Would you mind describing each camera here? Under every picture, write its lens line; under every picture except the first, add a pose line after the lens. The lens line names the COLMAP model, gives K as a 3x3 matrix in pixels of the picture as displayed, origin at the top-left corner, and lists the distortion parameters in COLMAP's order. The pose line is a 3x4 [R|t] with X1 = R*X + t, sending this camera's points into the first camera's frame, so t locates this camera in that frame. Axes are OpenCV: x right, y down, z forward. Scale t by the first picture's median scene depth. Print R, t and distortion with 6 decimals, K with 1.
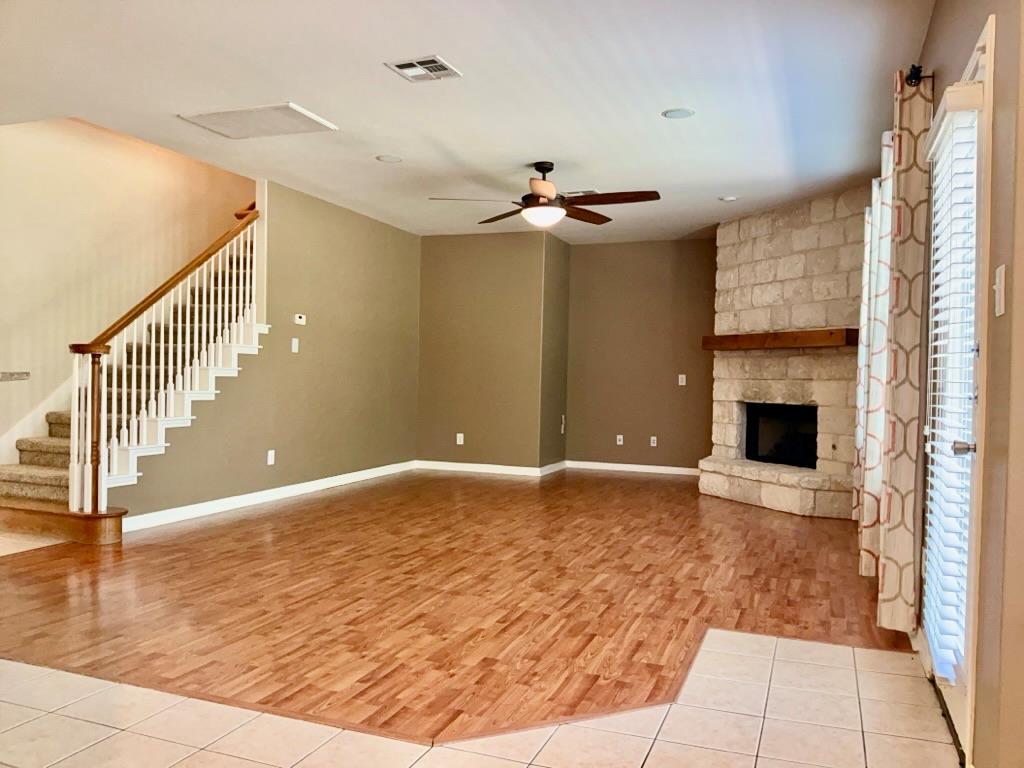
lens RADIAL K [[808.5, 0, 510.2], [0, 808.5, 386.0], [0, 0, 1]] dist [0.134315, -0.266906]
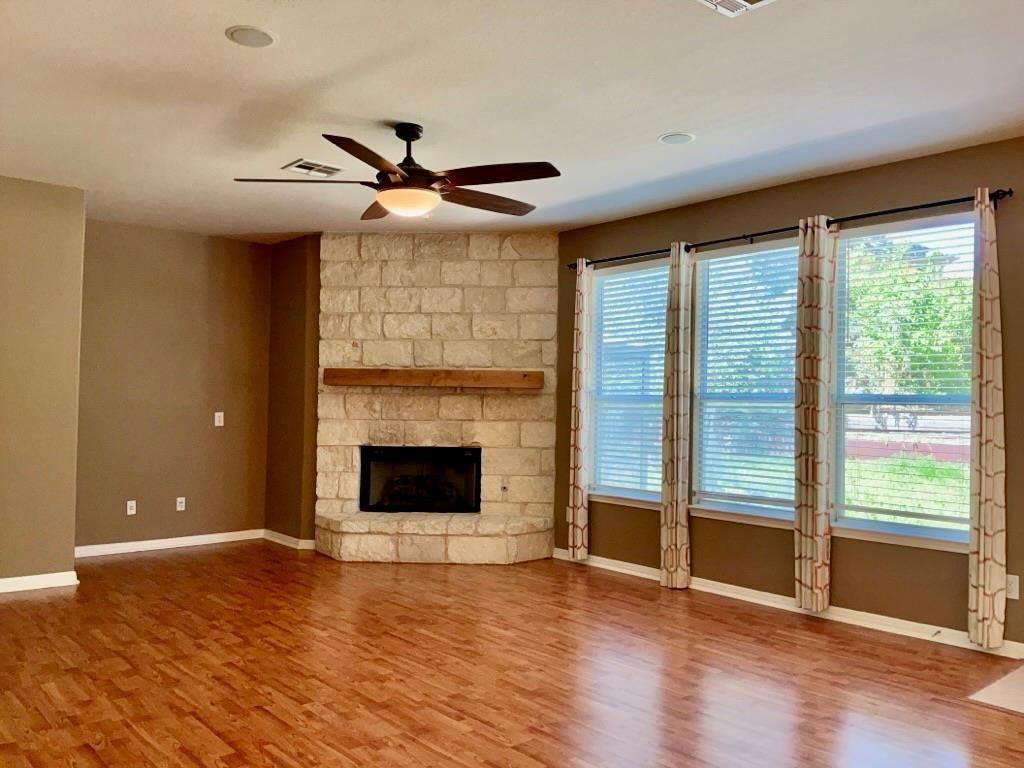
lens RADIAL K [[808.5, 0, 510.2], [0, 808.5, 386.0], [0, 0, 1]] dist [0.134315, -0.266906]
pose [[0.466742, 0.000157, 0.884393, -0.439525], [0.006996, 0.999968, -0.003870, -0.042758], [-0.884366, 0.007994, 0.466726, 0.497913]]
